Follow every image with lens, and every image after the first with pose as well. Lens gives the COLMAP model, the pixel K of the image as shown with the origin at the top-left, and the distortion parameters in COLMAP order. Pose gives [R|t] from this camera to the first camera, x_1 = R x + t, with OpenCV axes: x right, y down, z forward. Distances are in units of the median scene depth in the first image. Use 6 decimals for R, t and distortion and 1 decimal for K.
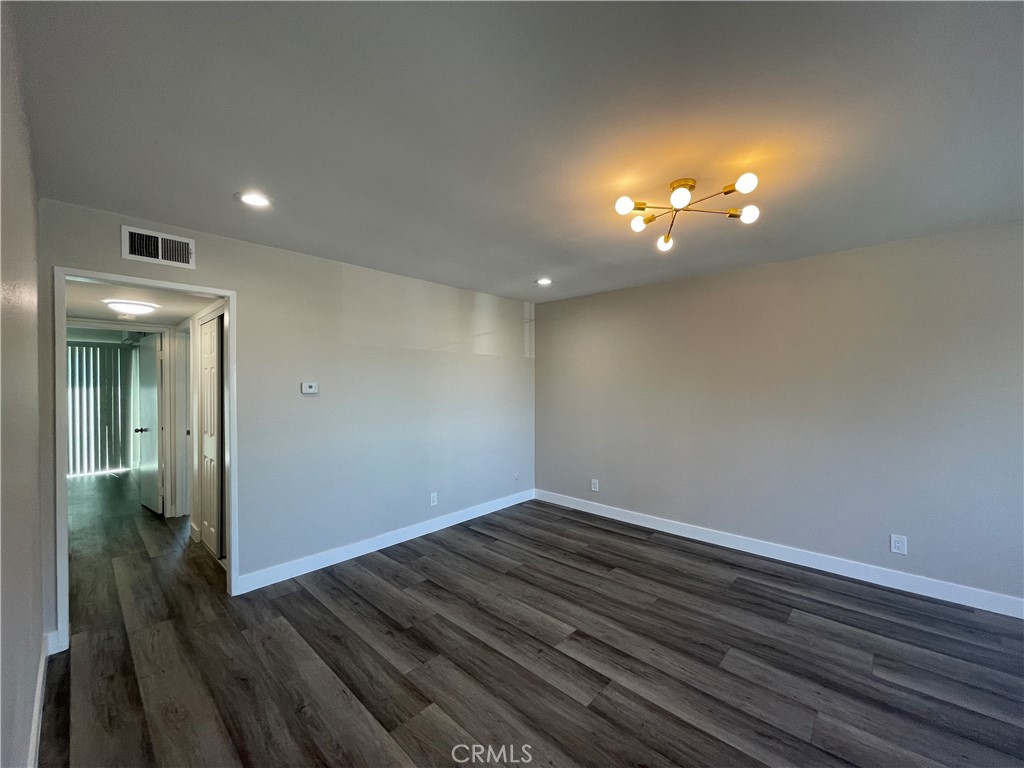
lens RADIAL K [[416.0, 0, 498.6], [0, 416.0, 383.5], [0, 0, 1]] dist [-0.011612, 0.007014]
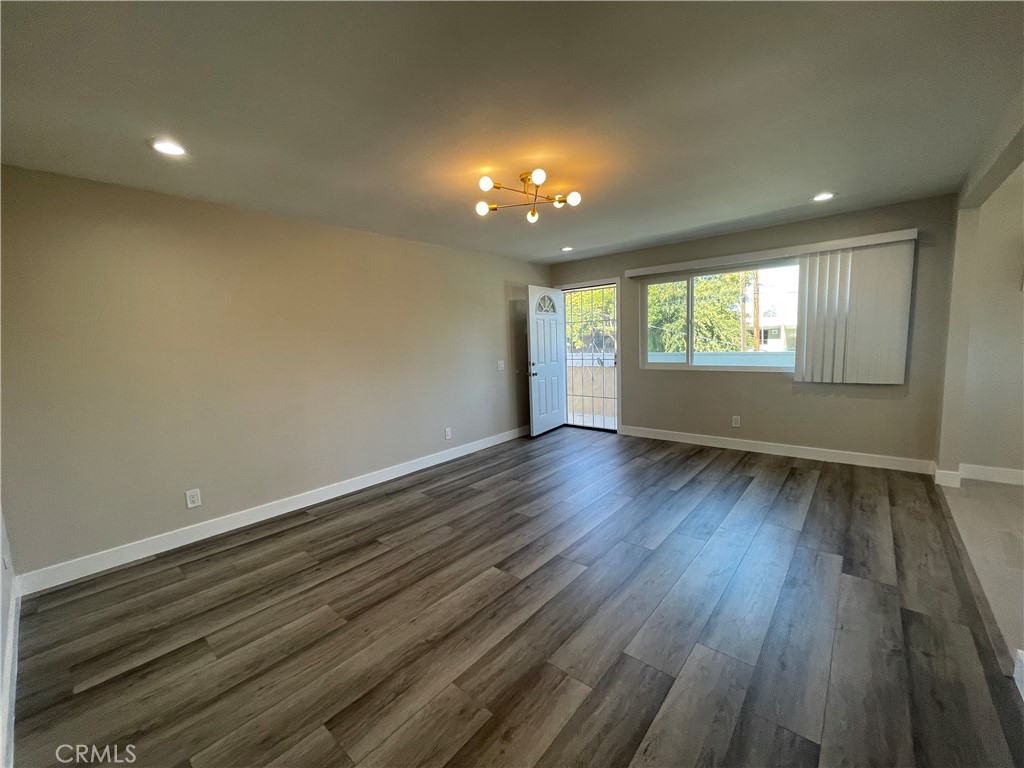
lens RADIAL K [[416.0, 0, 498.6], [0, 416.0, 383.5], [0, 0, 1]] dist [-0.011612, 0.007014]
pose [[-0.043842, -0.103333, 0.993680, -0.652480], [0.040113, 0.993652, 0.105100, 0.018298], [-0.998233, 0.044467, -0.039419, 0.811898]]
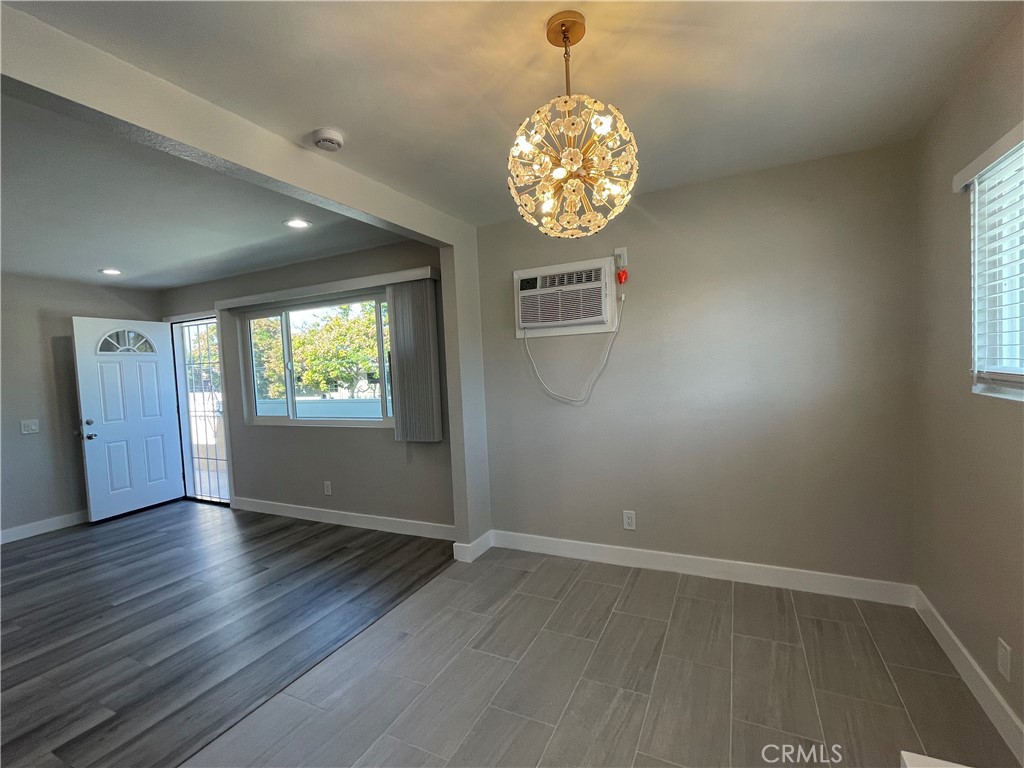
lens RADIAL K [[456.2, 0, 510.1], [0, 456.2, 390.0], [0, 0, 1]] dist [-0.001336, -0.000159]
pose [[-0.309682, -0.032231, 0.950294, -0.651499], [0.045750, 0.997763, 0.048750, 0.016621], [-0.949739, 0.058573, -0.307515, -0.245015]]
